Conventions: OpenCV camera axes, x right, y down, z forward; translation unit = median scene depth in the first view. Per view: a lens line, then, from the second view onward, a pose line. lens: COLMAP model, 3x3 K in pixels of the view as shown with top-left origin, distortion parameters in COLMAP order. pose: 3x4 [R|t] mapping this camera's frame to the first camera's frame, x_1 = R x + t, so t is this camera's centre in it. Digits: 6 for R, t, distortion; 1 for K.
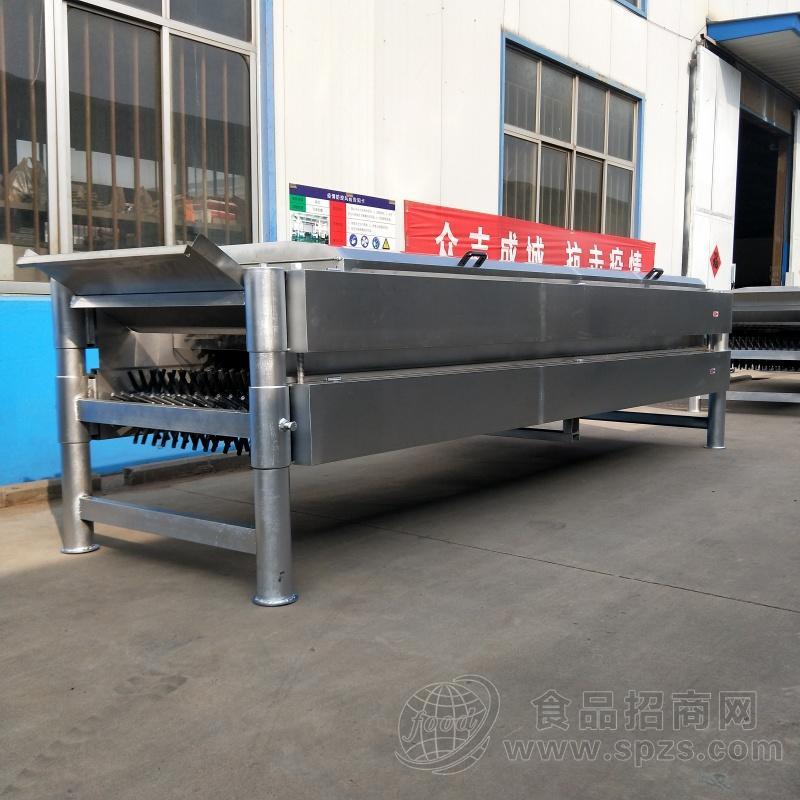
lens RADIAL K [[930.2, 0, 400.4], [0, 930.2, 401.7], [0, 0, 1]] dist [-0.007934, 0.000000]
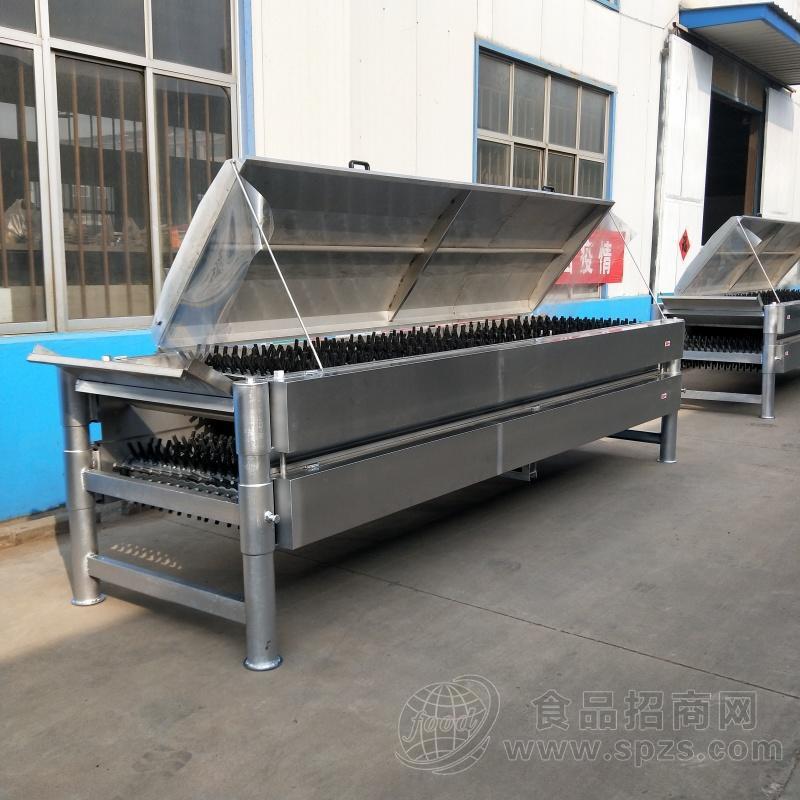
lens RADIAL K [[930.2, 0, 404.0], [0, 930.2, 401.7], [0, 0, 1]] dist [-0.007934, 0.000000]
pose [[0.999753, -0.004666, 0.021725, 0.008887], [0.003248, 0.997890, 0.064842, -0.095216], [-0.021982, -0.064755, 0.997659, -0.072880]]
